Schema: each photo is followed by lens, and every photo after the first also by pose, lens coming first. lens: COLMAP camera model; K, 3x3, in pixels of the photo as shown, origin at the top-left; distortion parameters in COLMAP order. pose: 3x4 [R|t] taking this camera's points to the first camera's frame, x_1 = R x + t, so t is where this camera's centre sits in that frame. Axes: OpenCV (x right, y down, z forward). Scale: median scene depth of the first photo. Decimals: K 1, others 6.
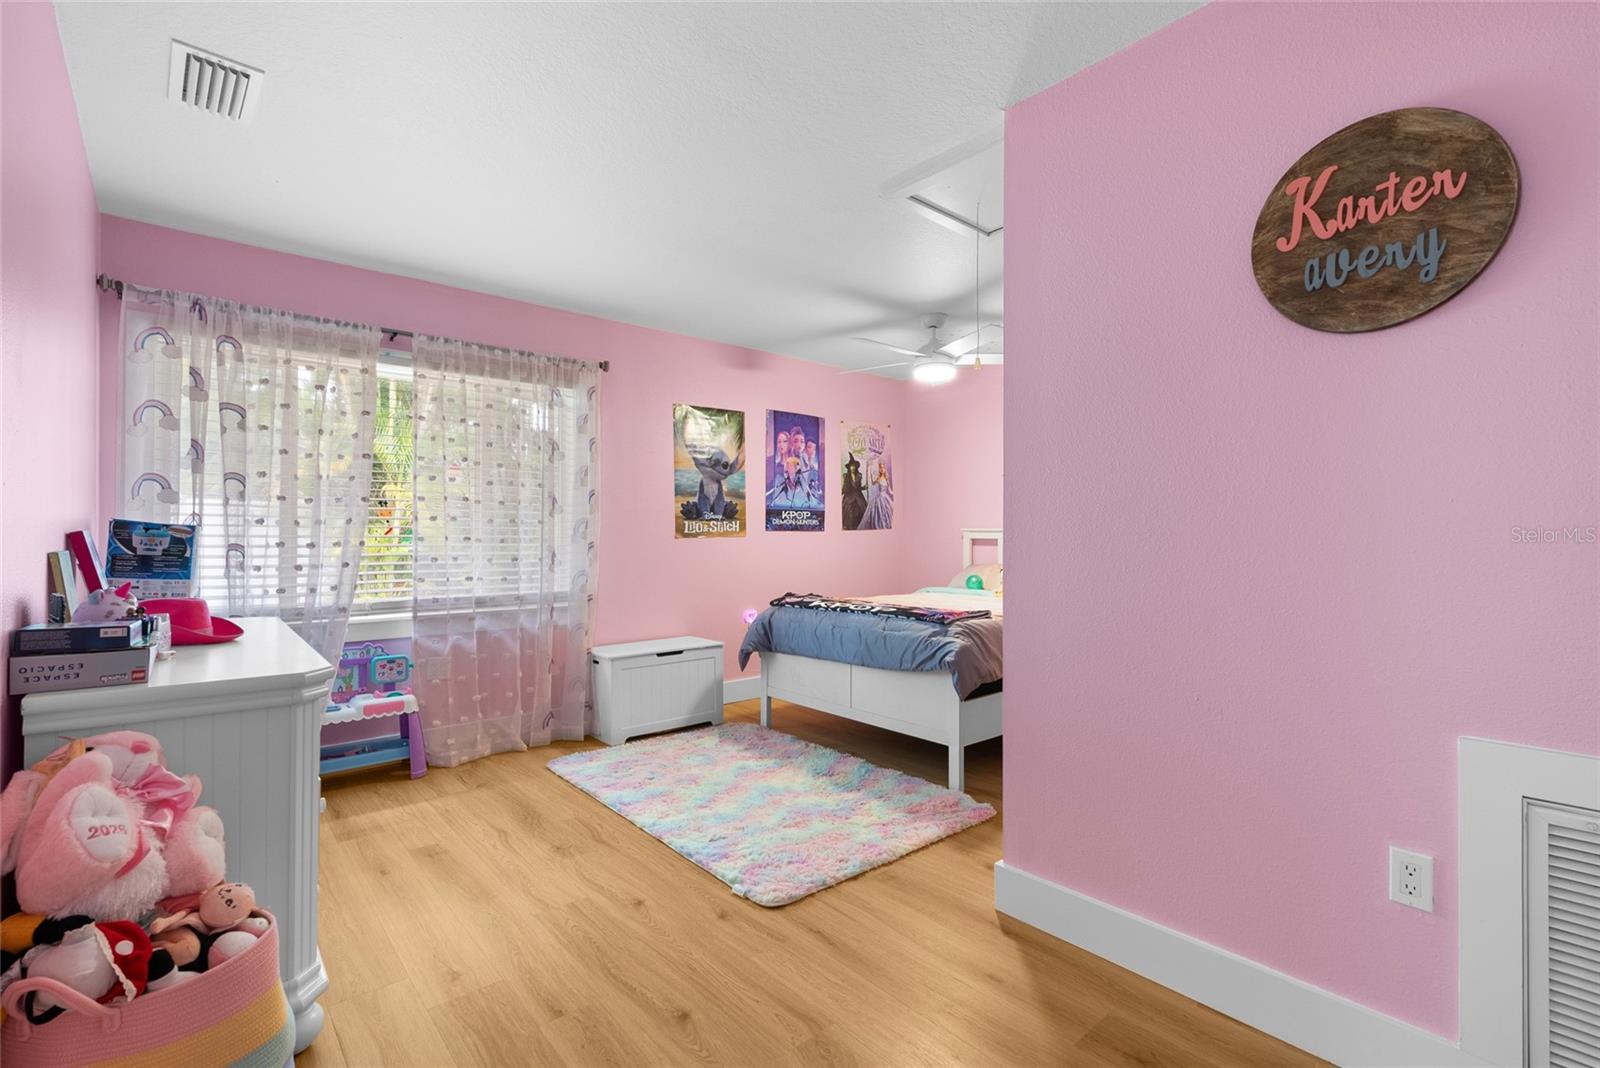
lens RADIAL K [[723.5, 0, 802.9], [0, 723.5, 525.8], [0, 0, 1]] dist [-0.003030, 0.001151]
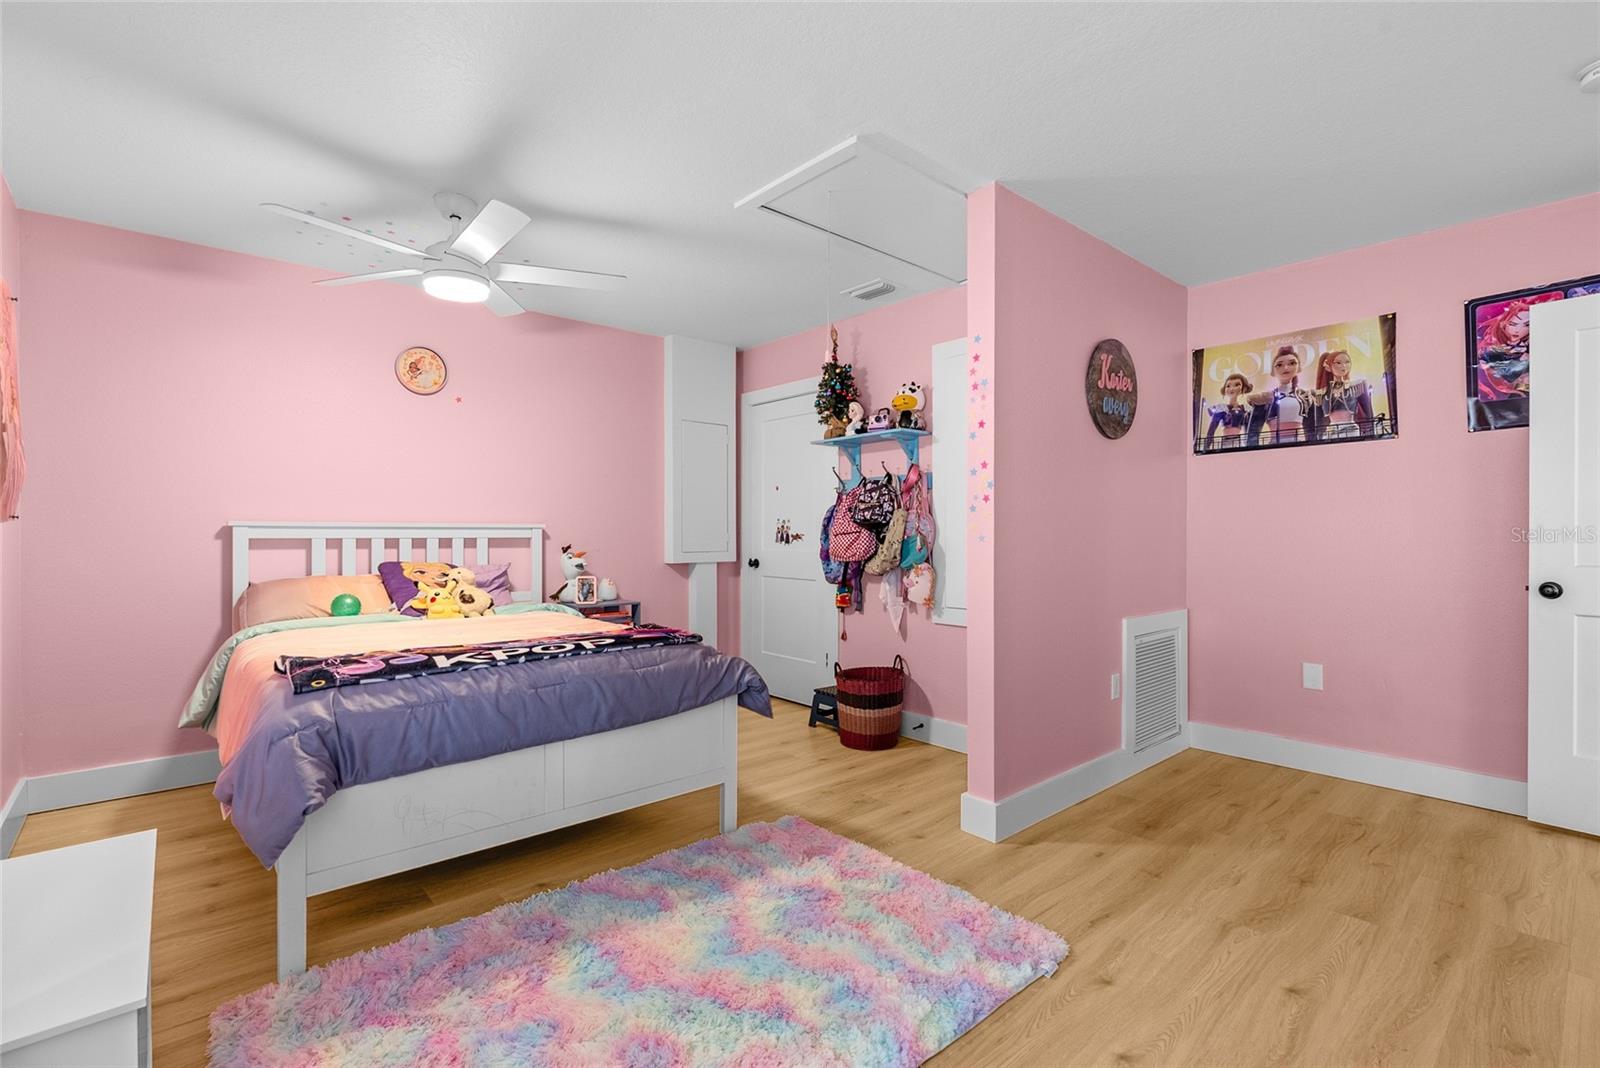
lens RADIAL K [[723.5, 0, 802.9], [0, 723.5, 525.8], [0, 0, 1]] dist [-0.003030, 0.001151]
pose [[-0.007961, 0.008008, 0.999936, -0.713747], [-0.013734, 0.999873, -0.008117, 0.010979], [-0.999874, -0.013798, -0.007850, 1.015937]]
